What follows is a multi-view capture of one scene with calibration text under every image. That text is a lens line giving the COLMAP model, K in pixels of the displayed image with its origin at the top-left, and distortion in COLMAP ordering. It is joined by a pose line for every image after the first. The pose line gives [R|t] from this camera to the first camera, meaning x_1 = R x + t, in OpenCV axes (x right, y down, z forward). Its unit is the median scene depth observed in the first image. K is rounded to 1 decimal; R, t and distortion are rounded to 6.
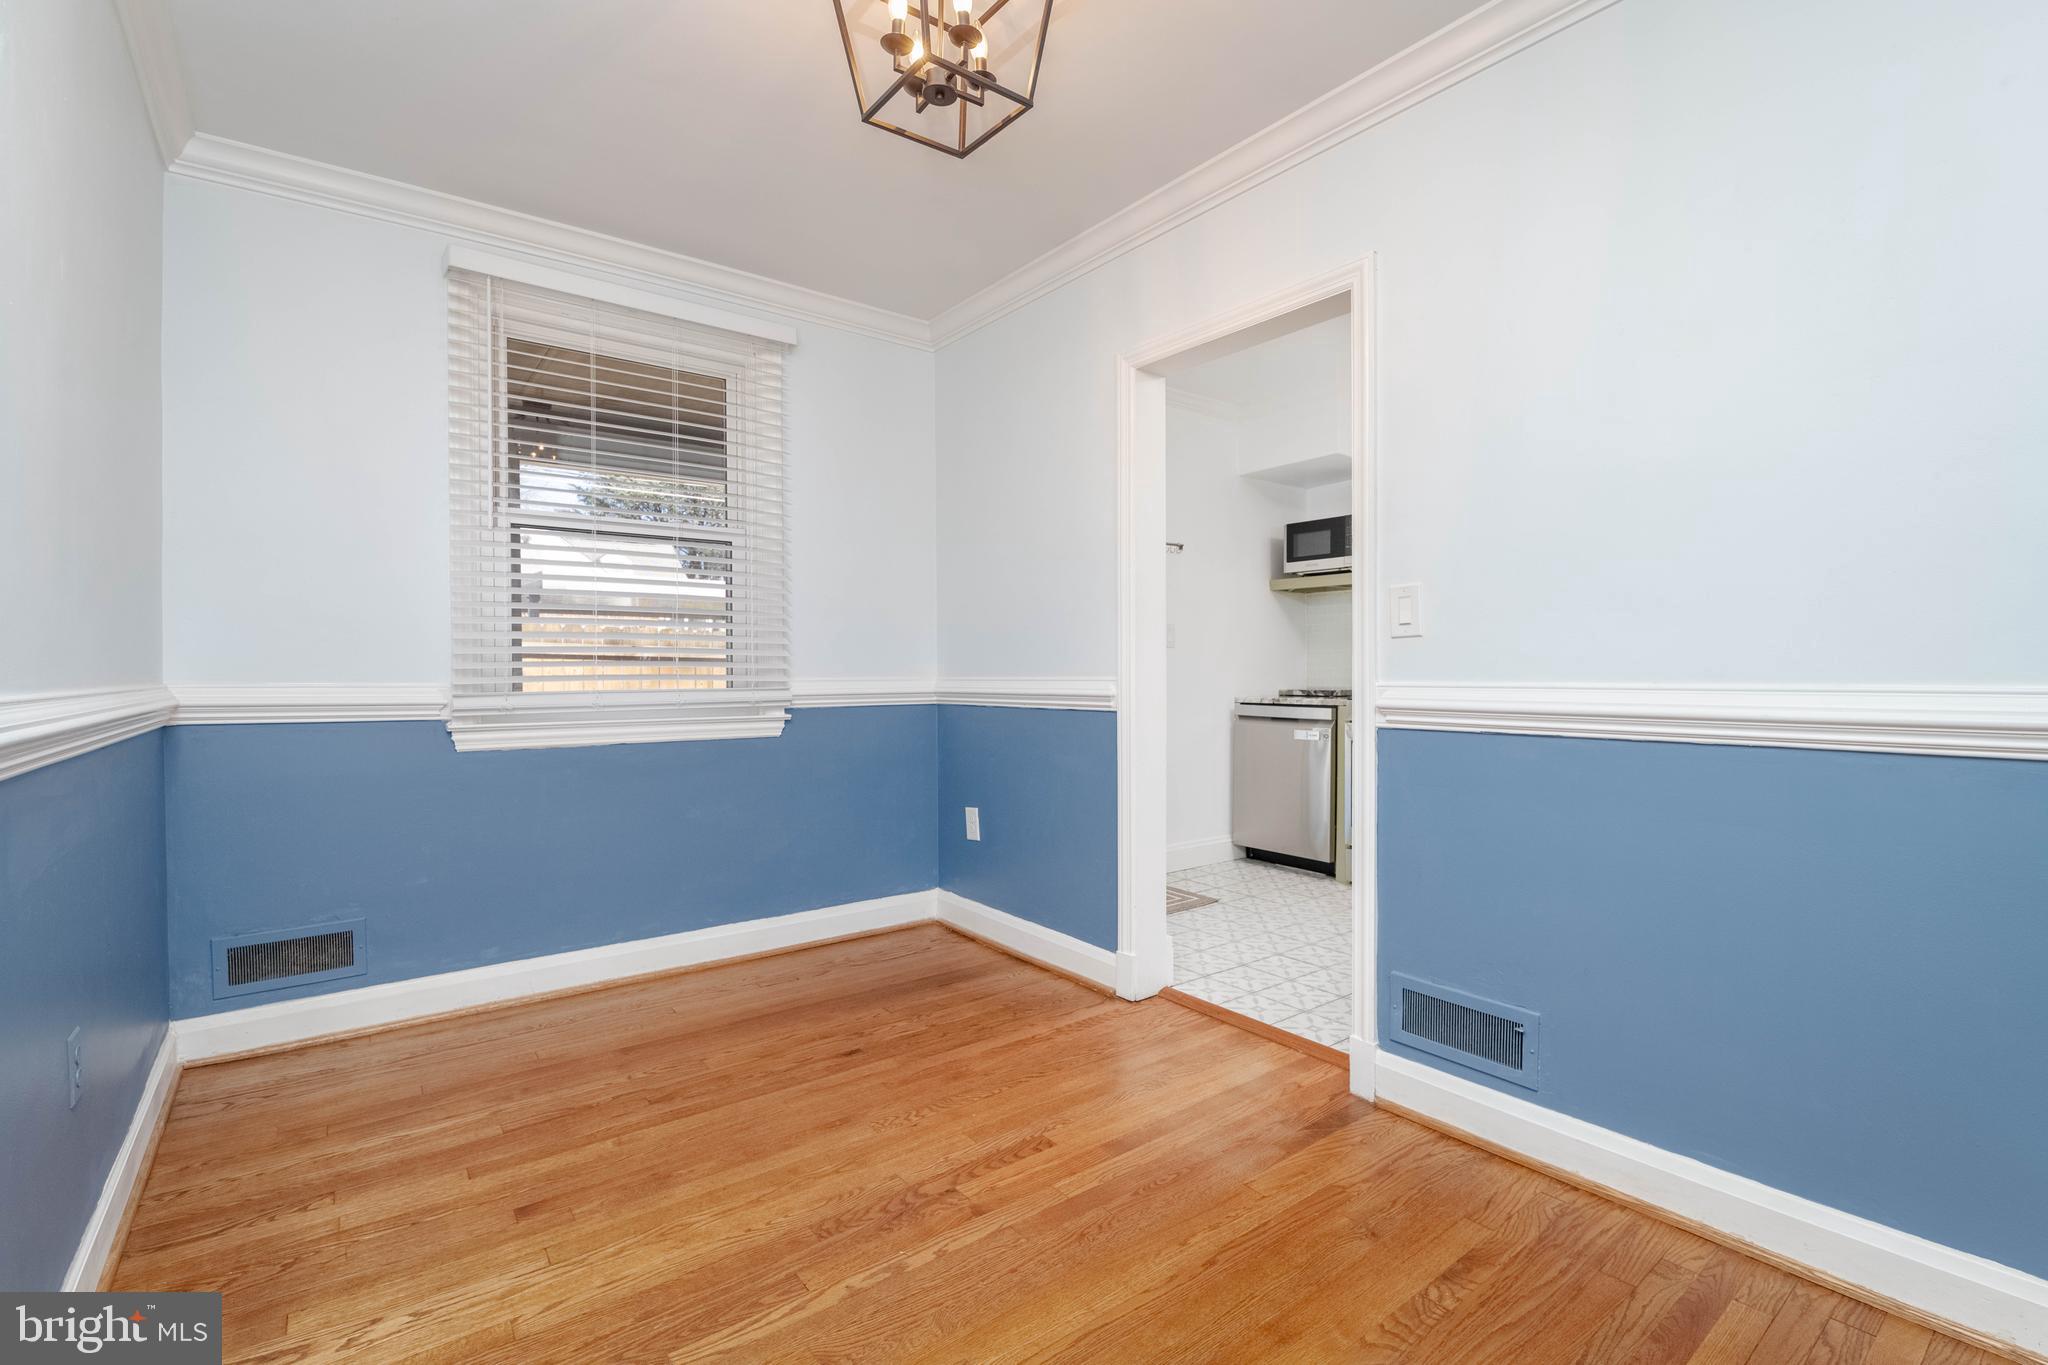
lens RADIAL K [[907.0, 0, 1008.5], [0, 907.0, 677.7], [0, 0, 1]] dist [-0.001455, -0.006199]
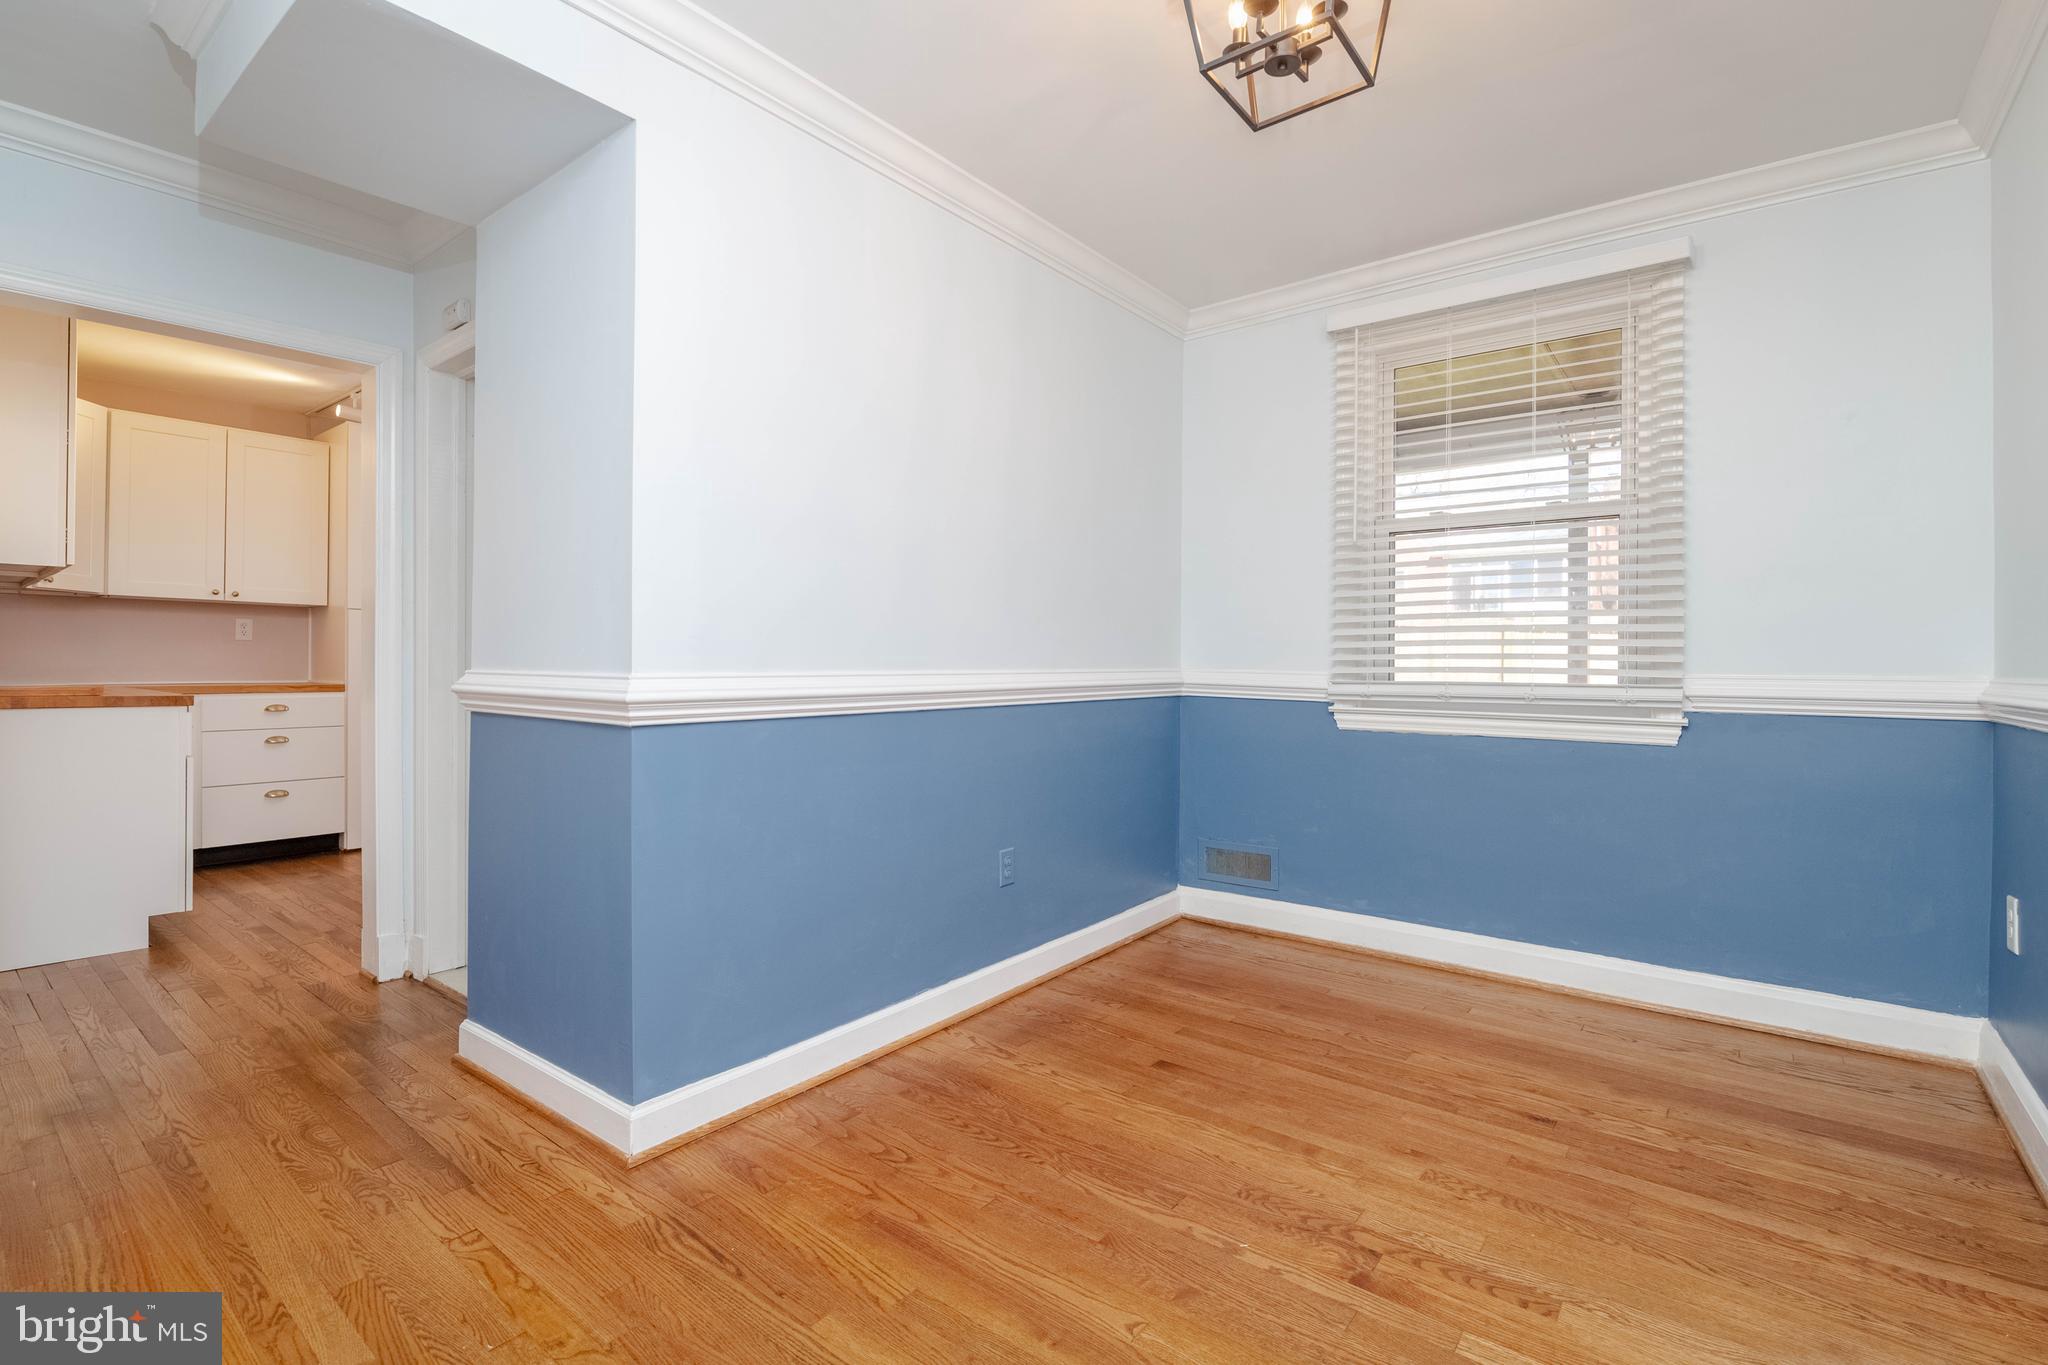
lens RADIAL K [[907.0, 0, 1041.1], [0, 907.0, 661.4], [0, 0, 1]] dist [-0.001455, -0.006199]
pose [[0.277032, 0.004885, -0.960848, 0.491735], [-0.014346, 0.999897, 0.000947, -0.004453], [0.960754, 0.013522, 0.277074, 0.310967]]
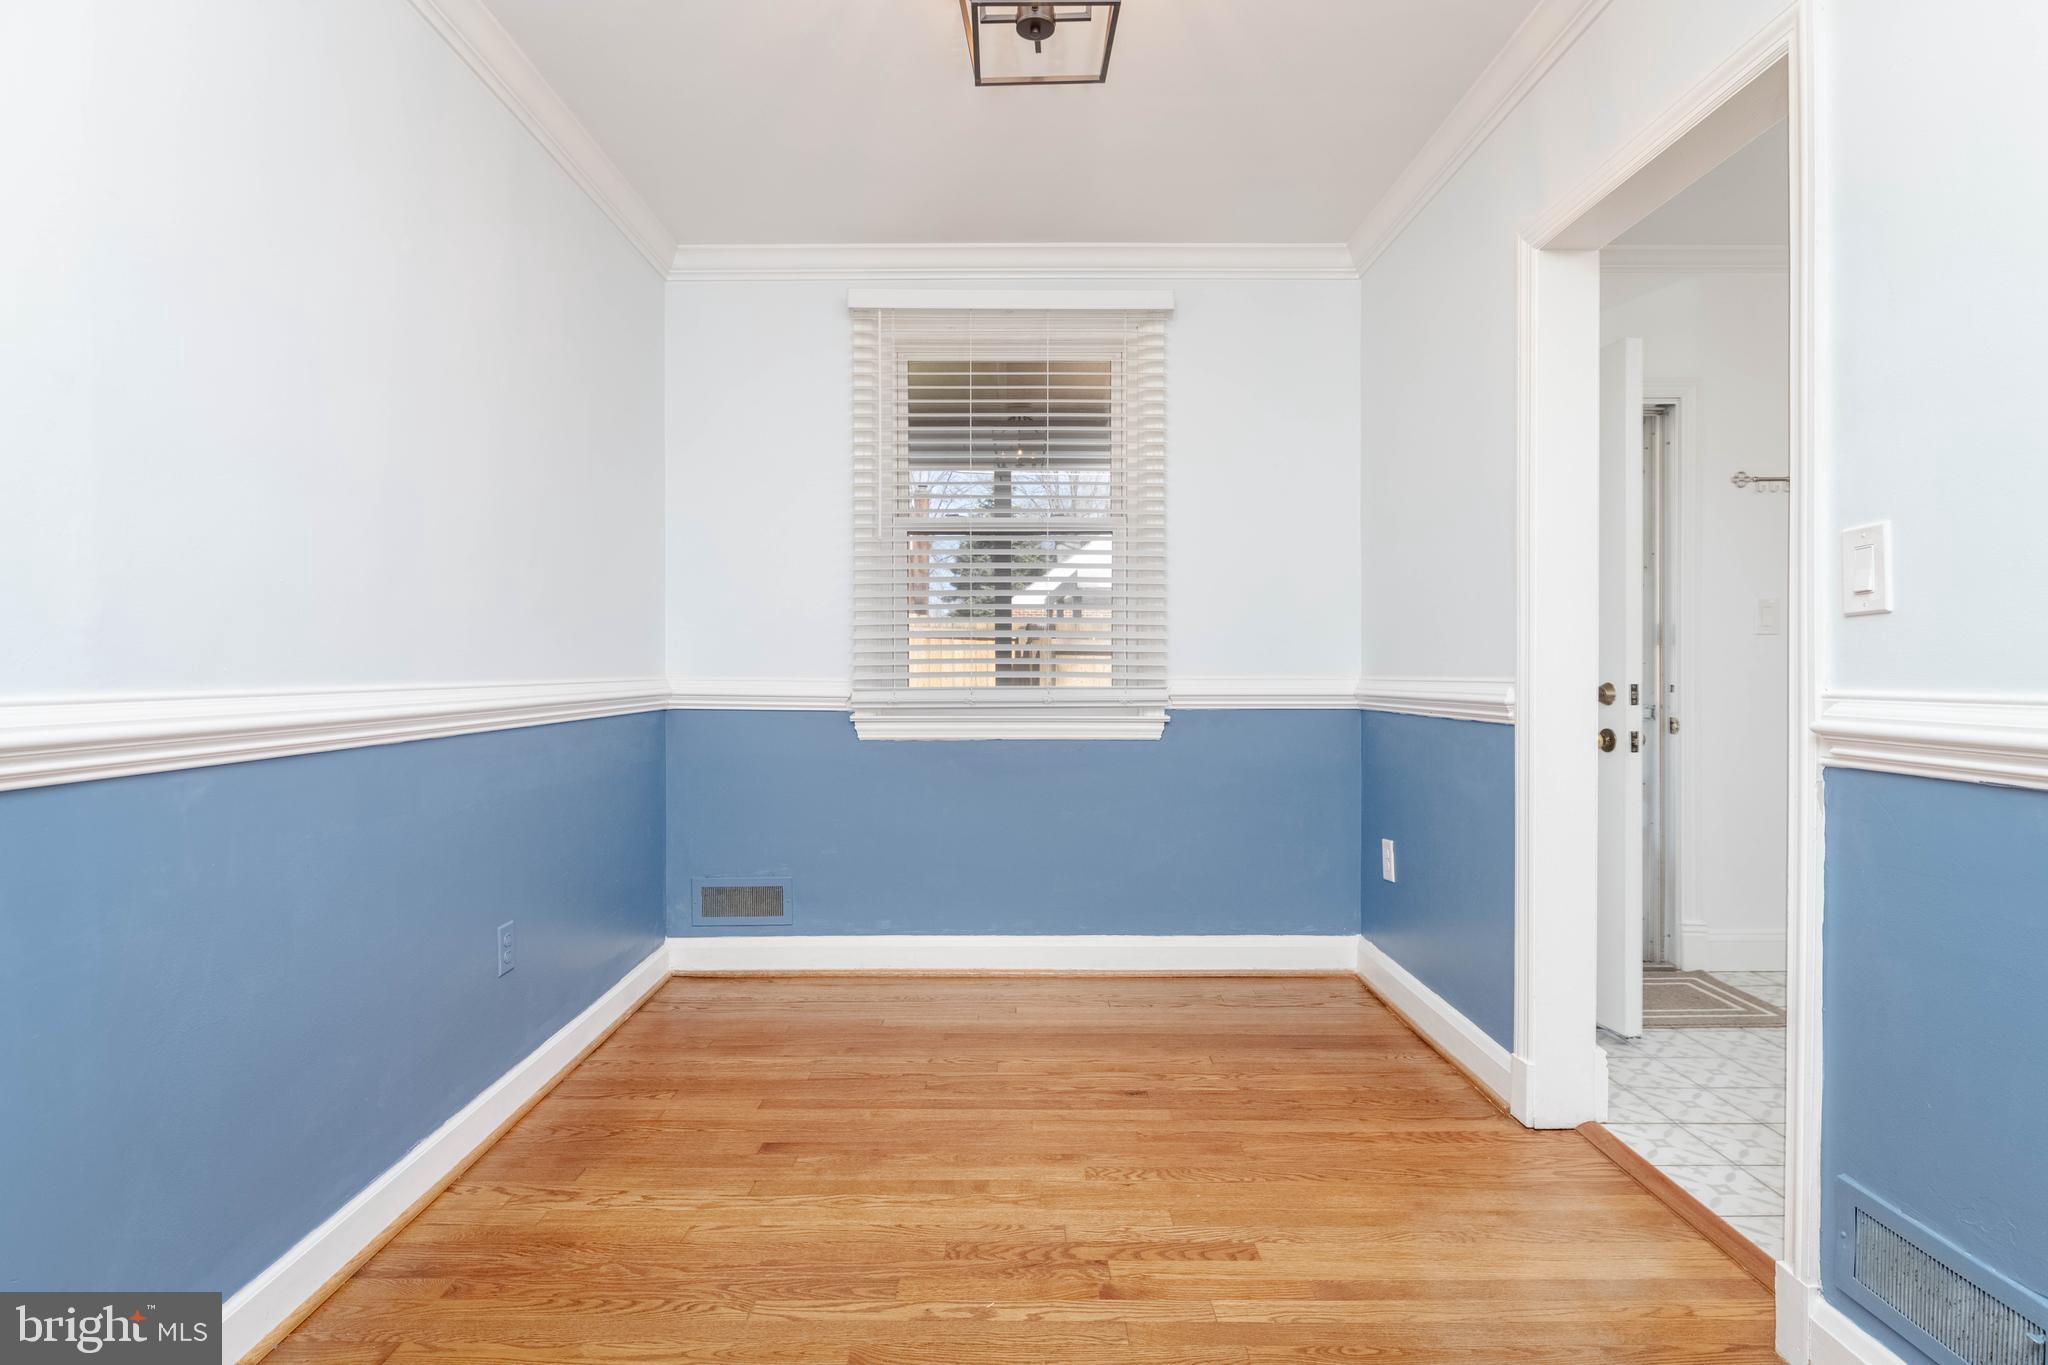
lens RADIAL K [[1018.9, 0, 1000.0], [0, 1018.9, 673.3], [0, 0, 1]] dist [0.008237, -0.006492]
pose [[0.798490, 0.005507, -0.601983, 0.320795], [-0.006092, 0.999981, 0.001068, -0.003194], [0.601977, 0.002815, 0.798509, 0.107129]]
